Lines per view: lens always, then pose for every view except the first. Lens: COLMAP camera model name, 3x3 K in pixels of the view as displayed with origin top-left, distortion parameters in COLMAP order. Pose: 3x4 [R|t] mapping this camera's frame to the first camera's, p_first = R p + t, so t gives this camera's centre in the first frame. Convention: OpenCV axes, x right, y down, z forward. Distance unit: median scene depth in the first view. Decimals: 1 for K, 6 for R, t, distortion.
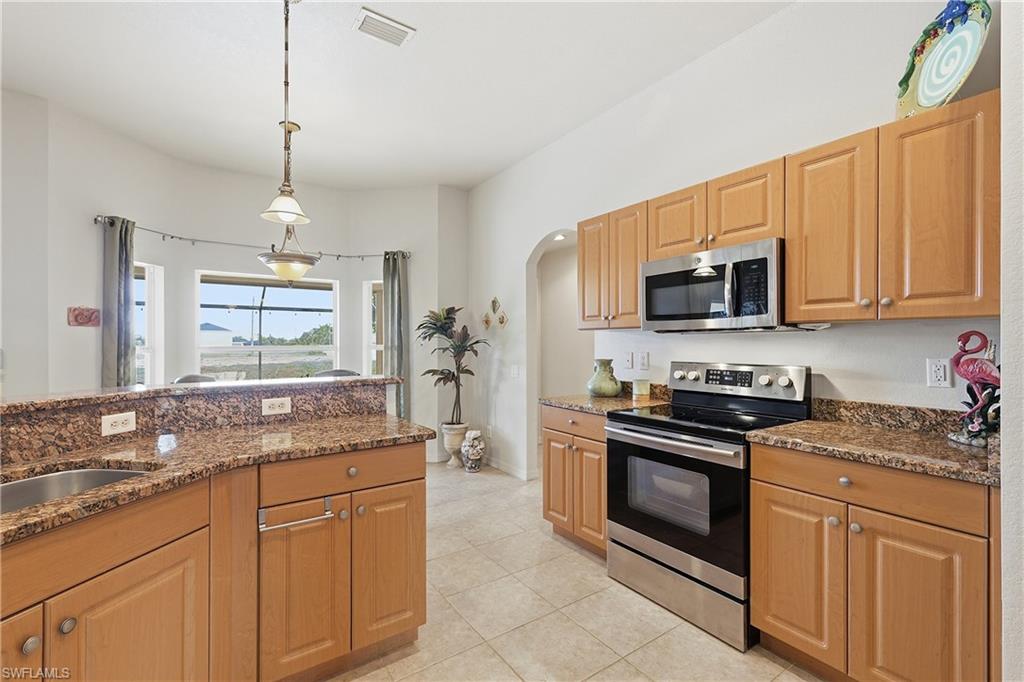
lens RADIAL K [[446.6, 0, 514.8], [0, 446.6, 342.5], [0, 0, 1]] dist [0.001315, 0.000250]
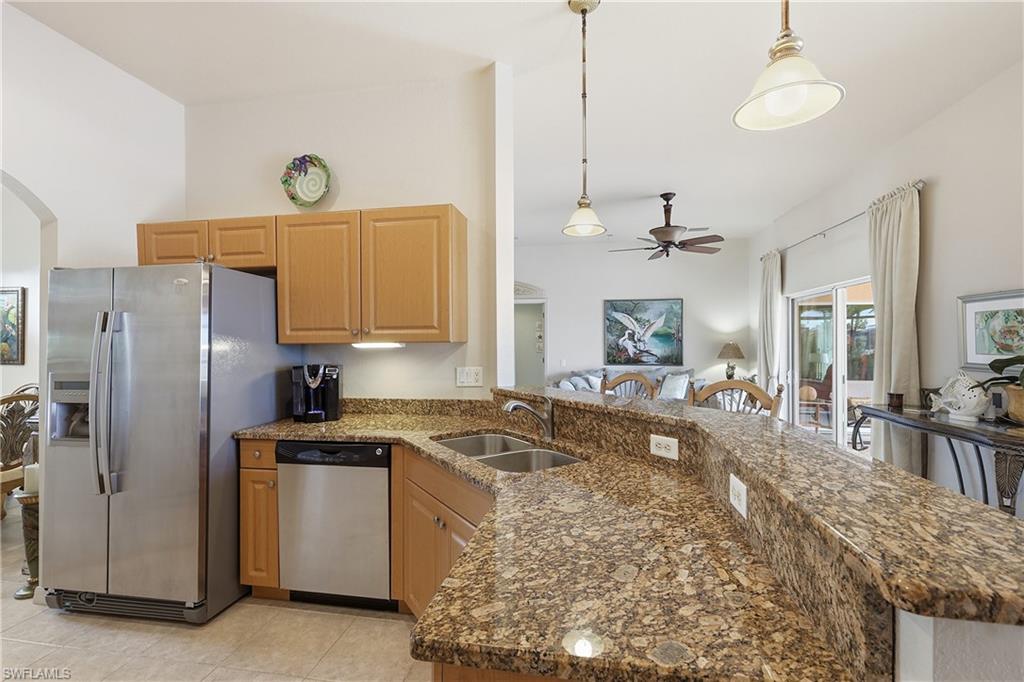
lens RADIAL K [[447.5, 0, 511.4], [0, 447.5, 339.7], [0, 0, 1]] dist [0.003187, 0.000034]
pose [[-0.705405, 0.001160, -0.708804, 0.023272], [0.006223, 0.999970, -0.004557, -0.036499], [0.708777, -0.007625, -0.705391, 1.124513]]
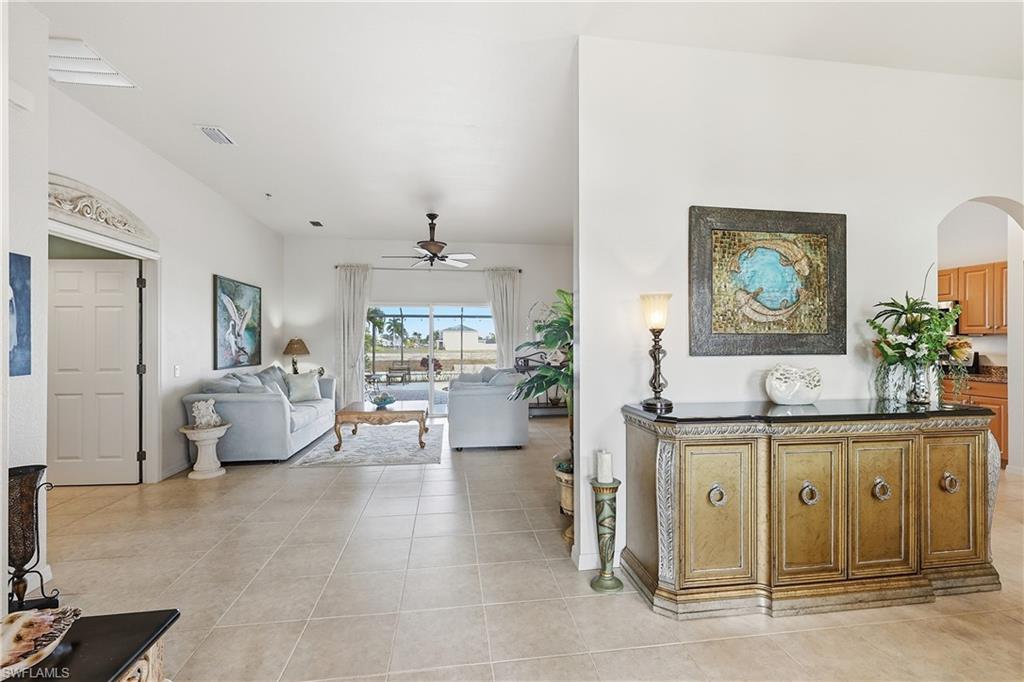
lens RADIAL K [[446.6, 0, 514.8], [0, 446.6, 342.5], [0, 0, 1]] dist [0.001315, 0.000250]
pose [[0.897177, 0.001853, -0.441667, -0.489852], [0.000319, 0.999988, 0.004842, -0.007799], [0.441671, -0.004485, 0.897166, -2.213436]]
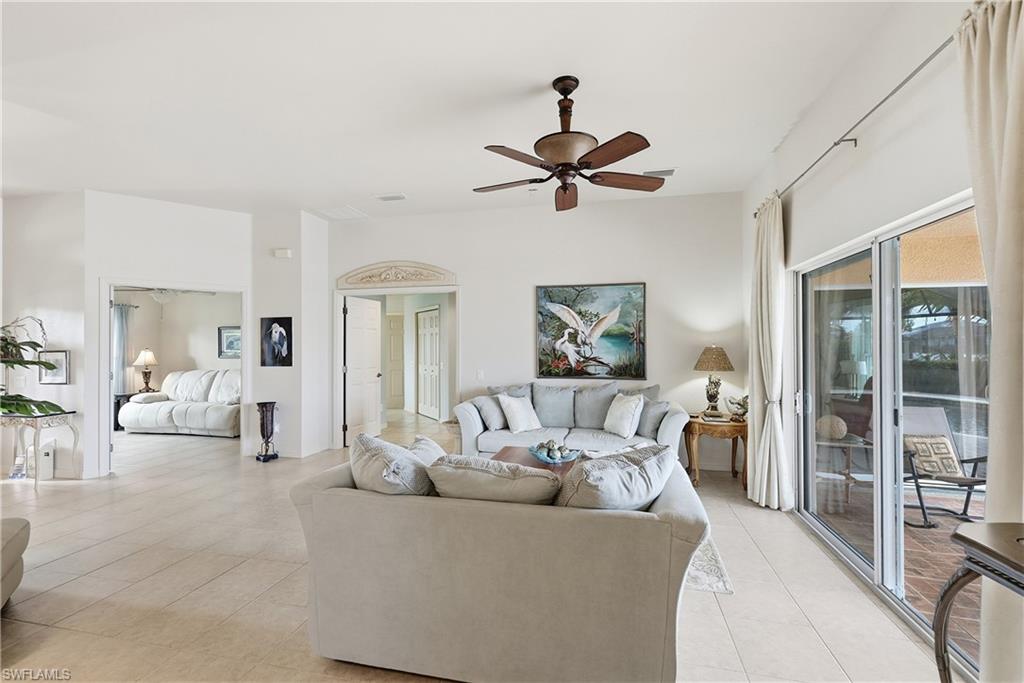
lens RADIAL K [[447.5, 0, 511.4], [0, 447.5, 340.2], [0, 0, 1]] dist [0.003187, 0.000034]
pose [[-0.743592, -0.002977, -0.668627, -1.201405], [0.007954, 0.999880, -0.013298, -0.027538], [0.668586, -0.015206, -0.743479, 0.922321]]
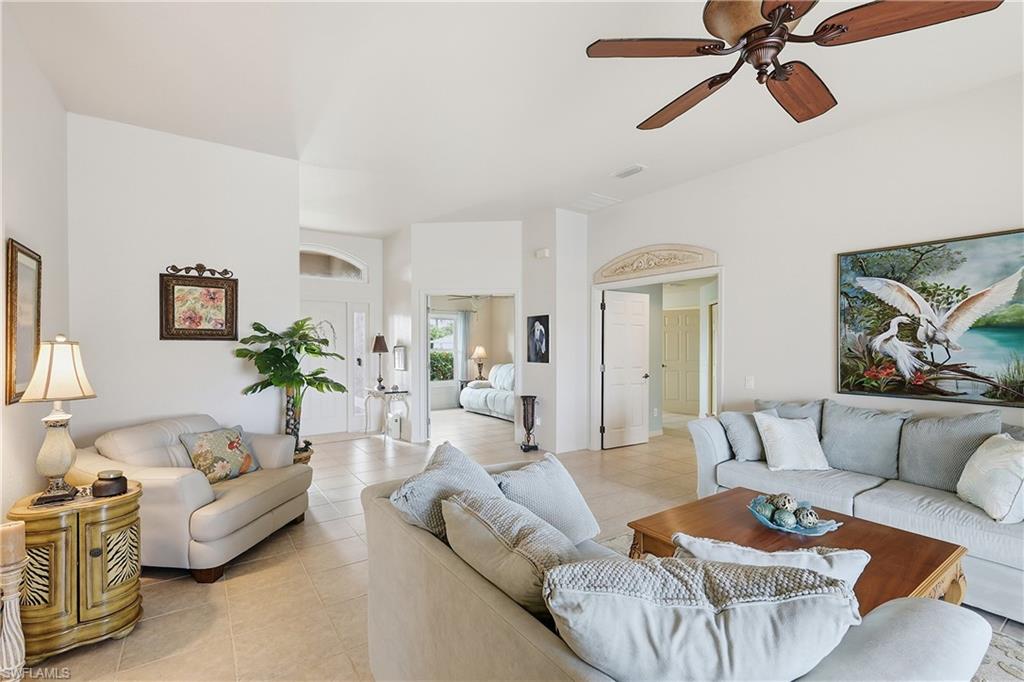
lens RADIAL K [[455.0, 0, 514.8], [0, 455.0, 348.1], [0, 0, 1]] dist [0.001323, -0.000041]
pose [[-0.999995, 0.000363, -0.002991, -1.764645], [0.000348, 0.999987, 0.005020, -0.023374], [0.002993, 0.005018, -0.999983, 0.840507]]
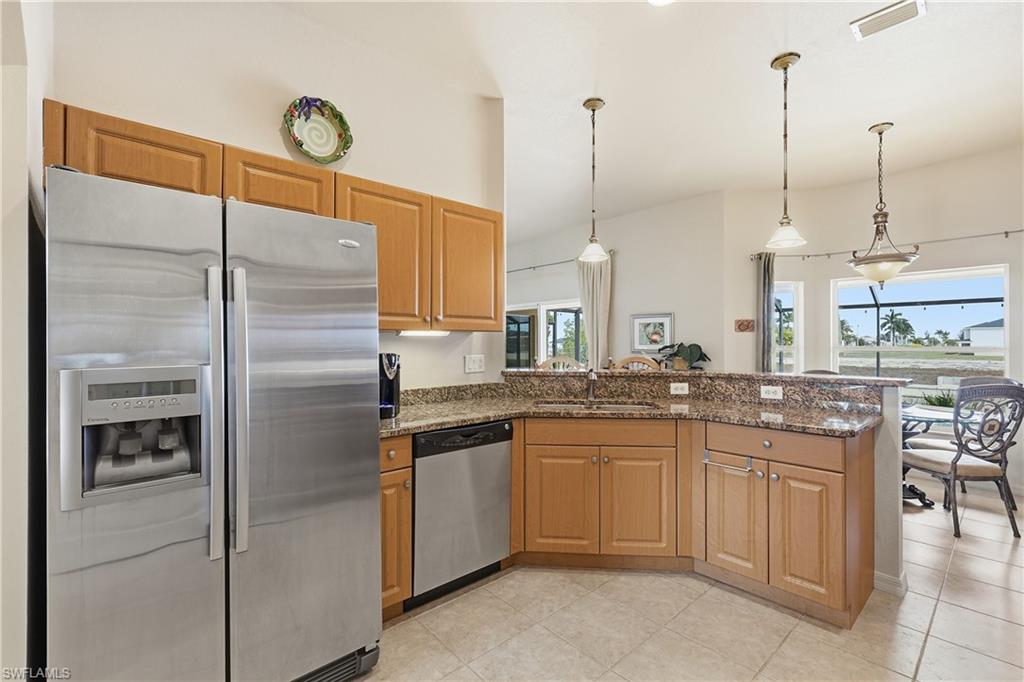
lens RADIAL K [[453.2, 0, 512.0], [0, 453.2, 341.0], [0, 0, 1]] dist [0.000160, 0.000001]
pose [[0.121962, -0.004175, -0.992526, 0.651355], [0.002901, 0.999988, -0.003850, -0.004071], [0.992531, -0.002410, 0.121973, 0.086845]]
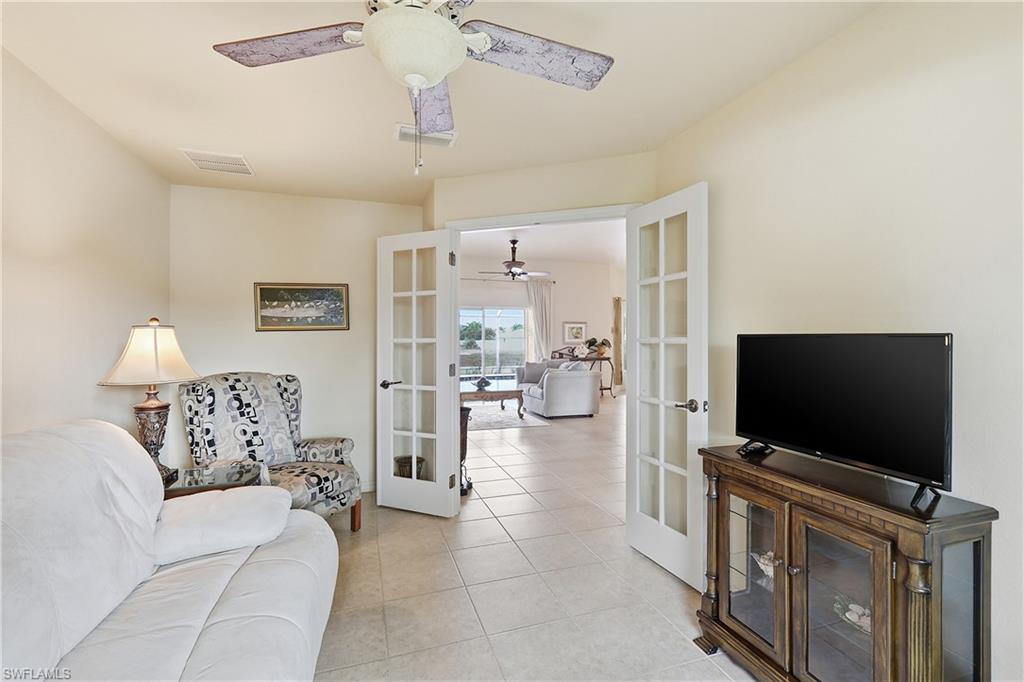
lens RADIAL K [[447.5, 0, 511.4], [0, 447.5, 339.7], [0, 0, 1]] dist [0.003187, 0.000034]
pose [[0.959025, 0.004201, -0.283292, -1.174583], [-0.003058, 0.999985, 0.004477, -0.004232], [0.283306, -0.003427, 0.959023, -3.420229]]
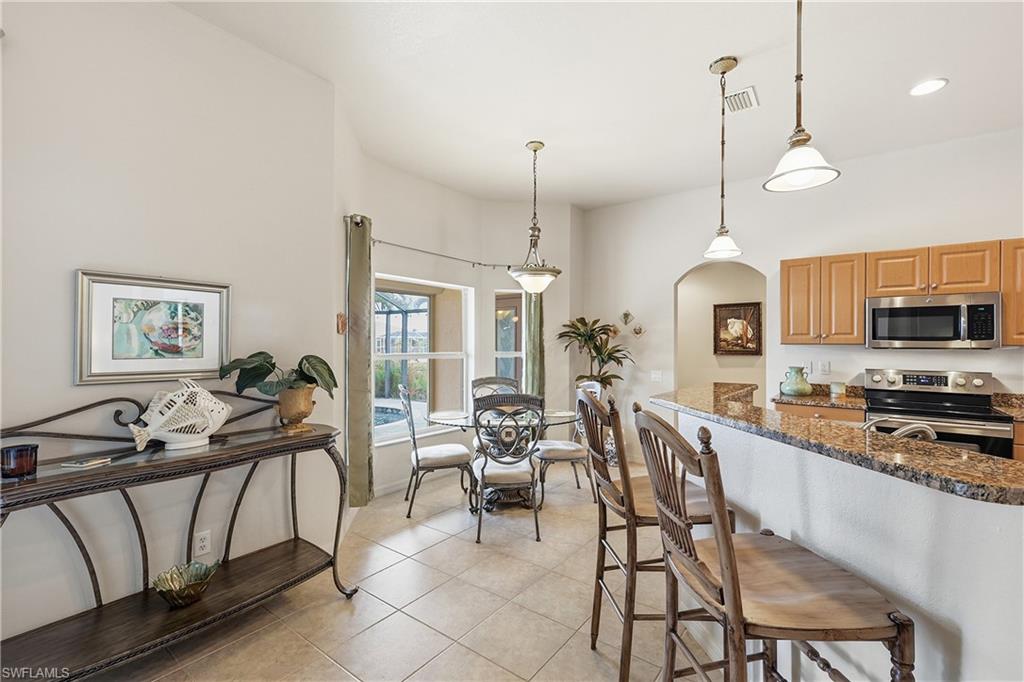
lens RADIAL K [[445.7, 0, 510.0], [0, 445.7, 340.8], [0, 0, 1]] dist [0.001545, 0.000113]
pose [[0.950155, 0.011261, 0.311575, -1.429315], [-0.010119, 0.999935, -0.005281, -0.032394], [-0.311614, 0.001865, 0.950207, 0.037092]]
